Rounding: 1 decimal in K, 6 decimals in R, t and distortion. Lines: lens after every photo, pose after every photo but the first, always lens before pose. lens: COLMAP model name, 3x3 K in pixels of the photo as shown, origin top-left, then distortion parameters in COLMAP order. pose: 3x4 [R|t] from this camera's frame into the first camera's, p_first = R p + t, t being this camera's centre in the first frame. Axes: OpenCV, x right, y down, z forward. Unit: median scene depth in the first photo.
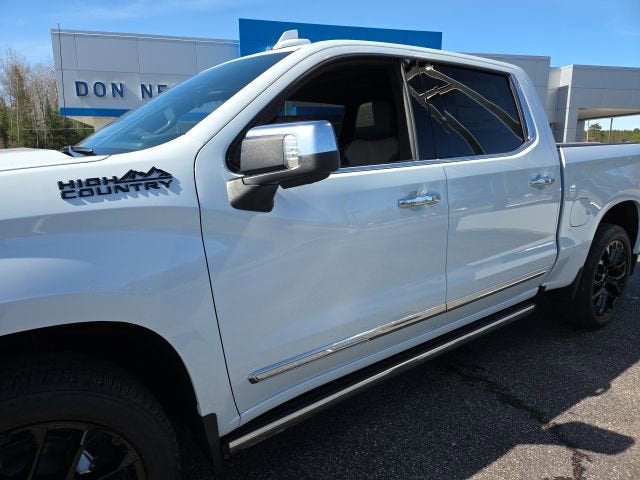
lens RADIAL K [[427.7, 0, 318.9], [0, 427.7, 245.8], [0, 0, 1]] dist [0.027595, -0.000490]
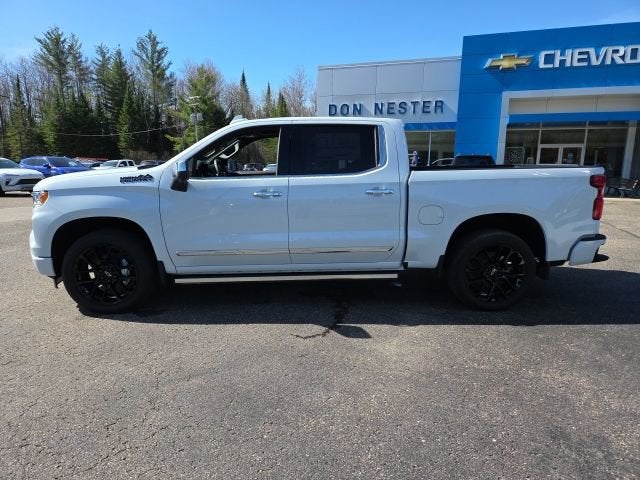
lens RADIAL K [[429.1, 0, 323.2], [0, 429.1, 239.5], [0, 0, 1]] dist [0.078432, -0.066201]
pose [[0.826152, 0.120168, -0.550484, 1.157275], [-0.134383, 0.990822, 0.014613, 0.033419], [0.547187, 0.061903, 0.834718, -0.426996]]
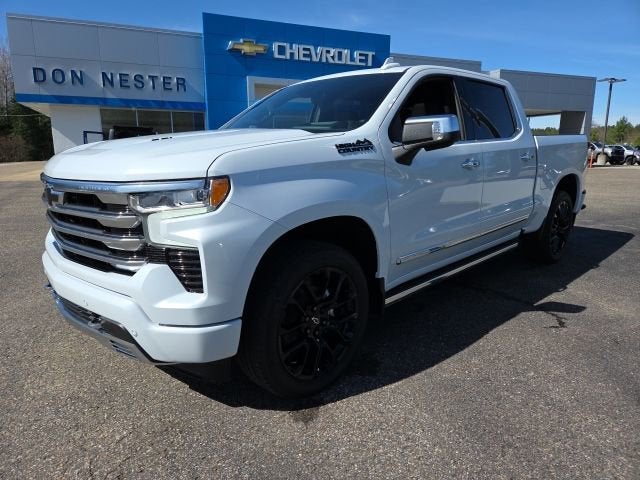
lens RADIAL K [[423.0, 0, 320.0], [0, 423.0, 240.0], [0, 0, 1]] dist [0.068314, -0.058450]
pose [[0.989659, -0.018581, 0.142233, -0.398732], [0.018118, 0.999825, 0.004555, 0.114976], [-0.142293, -0.001931, 0.989823, -0.373735]]
